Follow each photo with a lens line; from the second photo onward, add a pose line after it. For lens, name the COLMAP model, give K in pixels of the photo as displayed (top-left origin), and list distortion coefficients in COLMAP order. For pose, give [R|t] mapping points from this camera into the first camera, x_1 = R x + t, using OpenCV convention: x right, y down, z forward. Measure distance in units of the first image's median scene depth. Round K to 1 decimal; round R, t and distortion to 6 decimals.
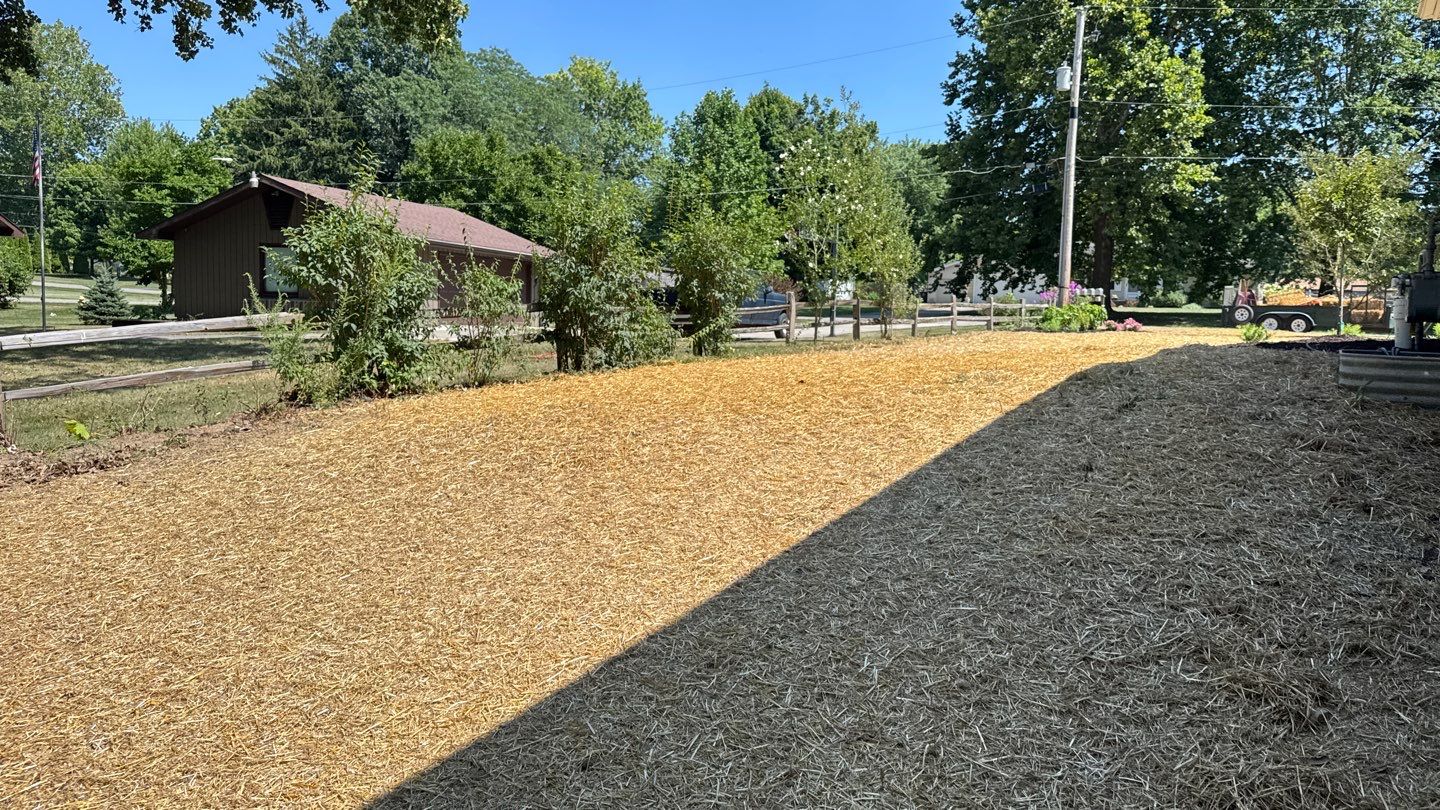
lens RADIAL K [[1028.0, 0, 735.5], [0, 1028.0, 412.7], [0, 0, 1]] dist [0.039731, -0.063330]
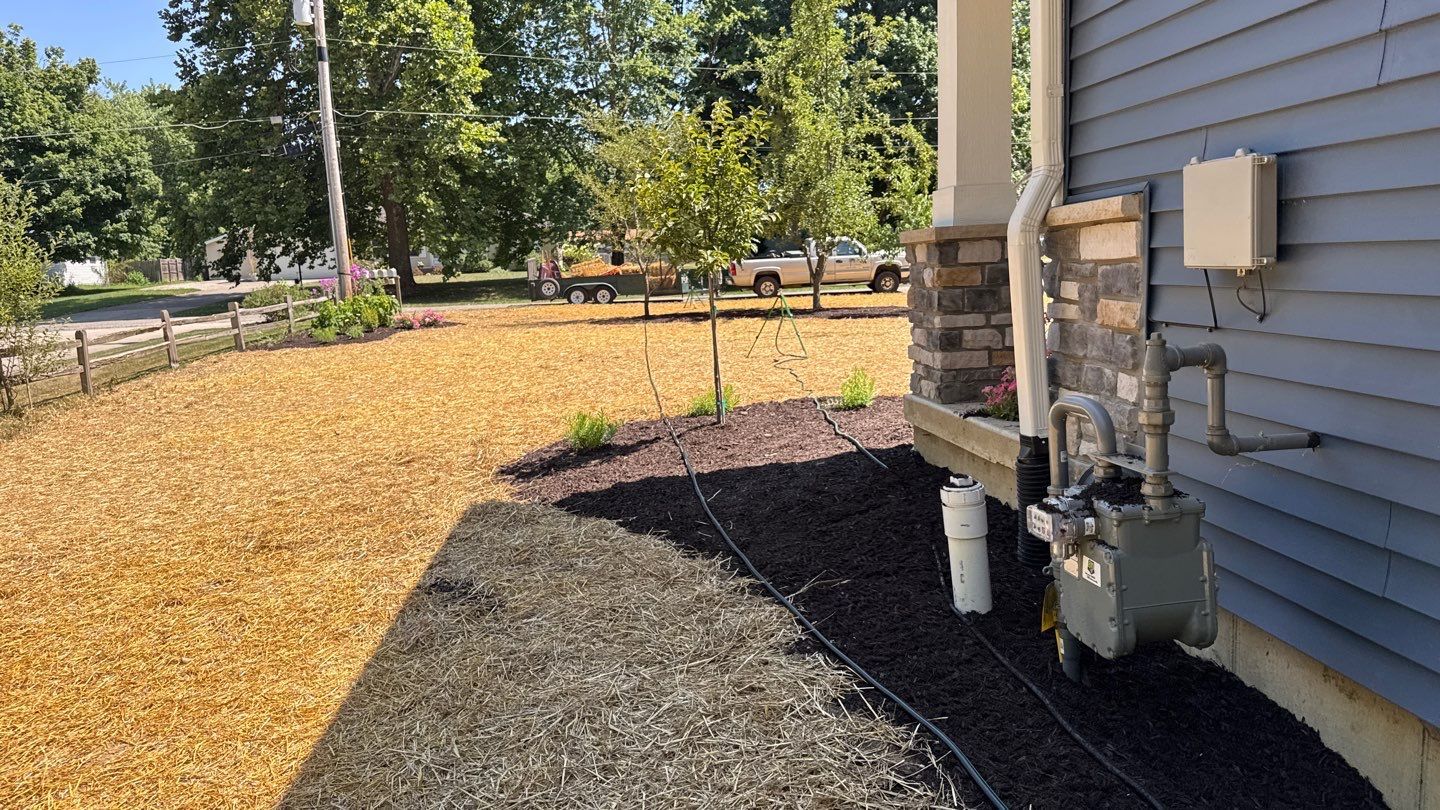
lens RADIAL K [[1028.0, 0, 735.5], [0, 1028.0, 412.7], [0, 0, 1]] dist [0.039731, -0.063330]
pose [[0.802781, -0.144664, 0.578459, 0.054644], [0.121300, 0.989458, 0.079110, -0.027592], [-0.583805, 0.006659, 0.811867, 0.113101]]
